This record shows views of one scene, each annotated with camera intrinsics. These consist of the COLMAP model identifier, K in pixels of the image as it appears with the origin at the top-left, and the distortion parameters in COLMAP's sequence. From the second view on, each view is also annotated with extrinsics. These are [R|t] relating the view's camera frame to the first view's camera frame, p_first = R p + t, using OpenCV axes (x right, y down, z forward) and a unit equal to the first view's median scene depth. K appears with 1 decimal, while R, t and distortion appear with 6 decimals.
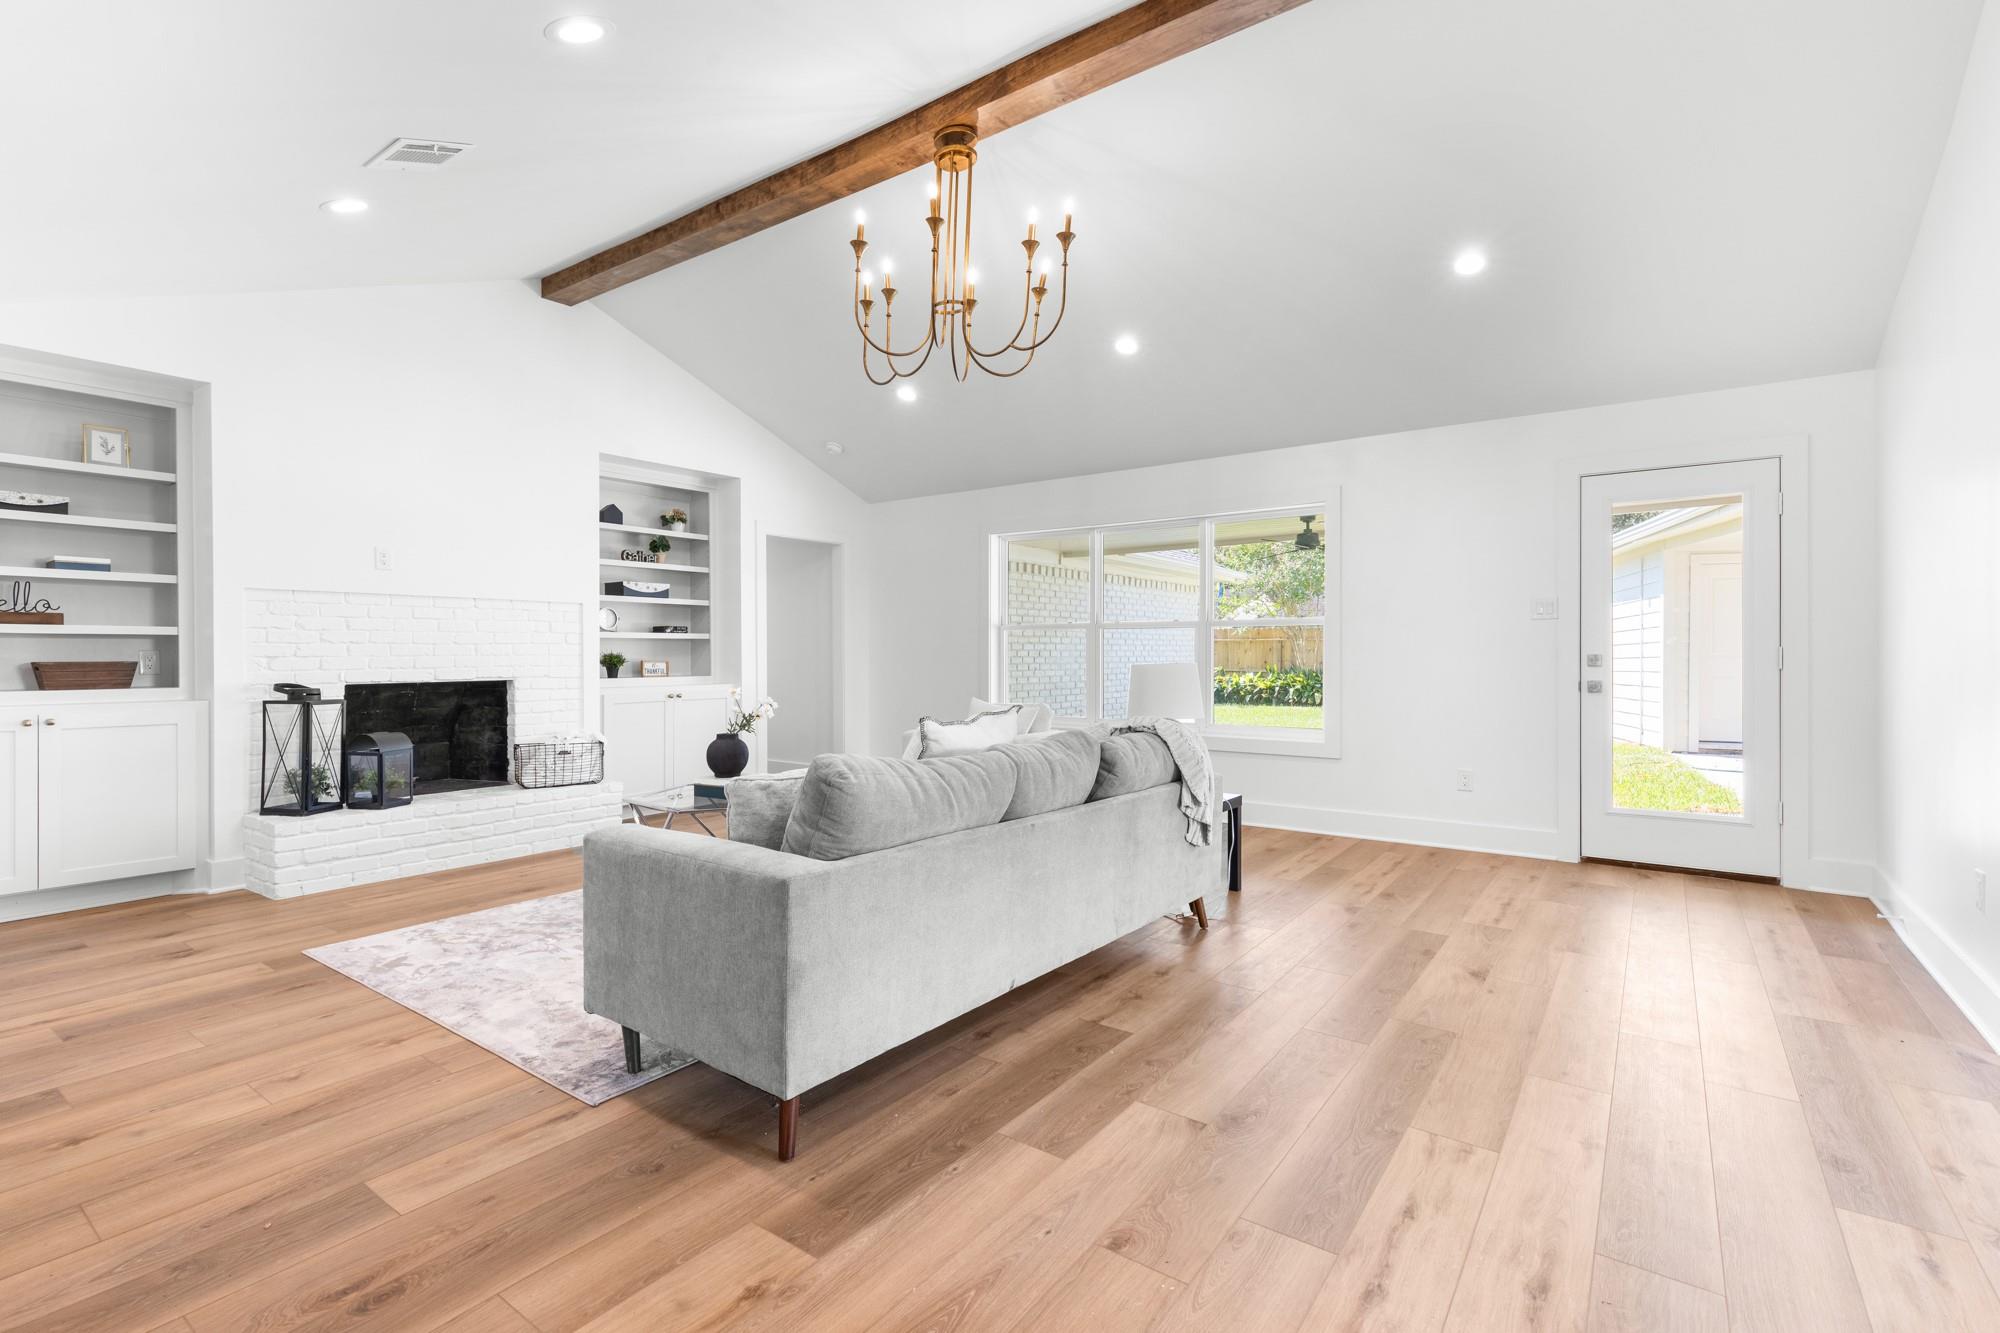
lens RADIAL K [[905.5, 0, 1004.0], [0, 905.5, 658.8], [0, 0, 1]] dist [0.006527, -0.000841]
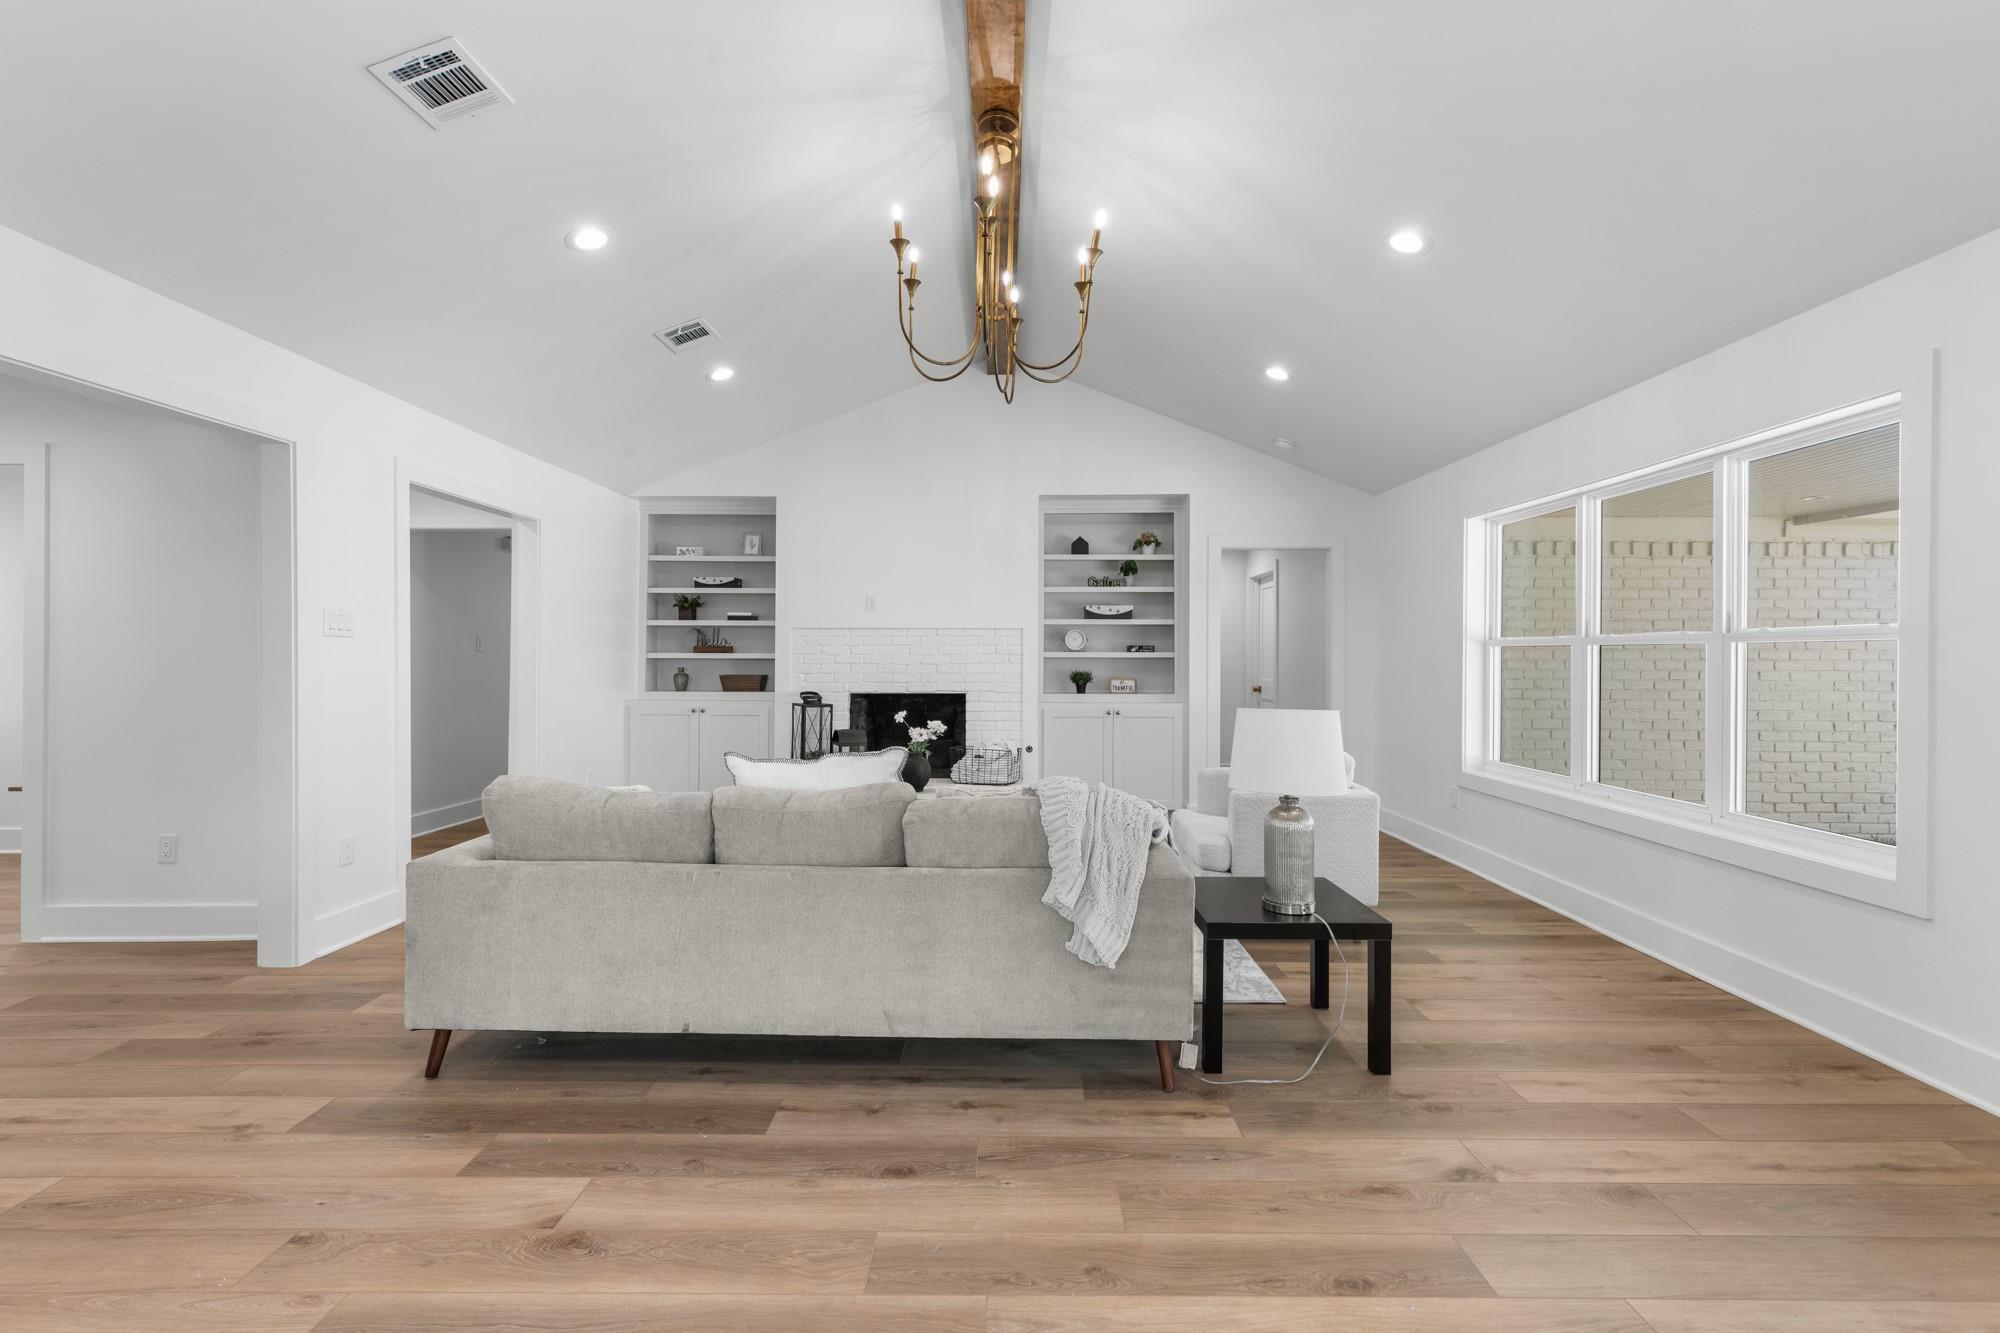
lens RADIAL K [[905.5, 0, 1004.0], [0, 905.5, 658.8], [0, 0, 1]] dist [0.006527, -0.000841]
pose [[0.587519, 0.004694, -0.809197, 0.502189], [-0.008250, 0.999966, -0.000189, -0.024912], [0.809168, 0.006786, 0.587538, 0.339677]]
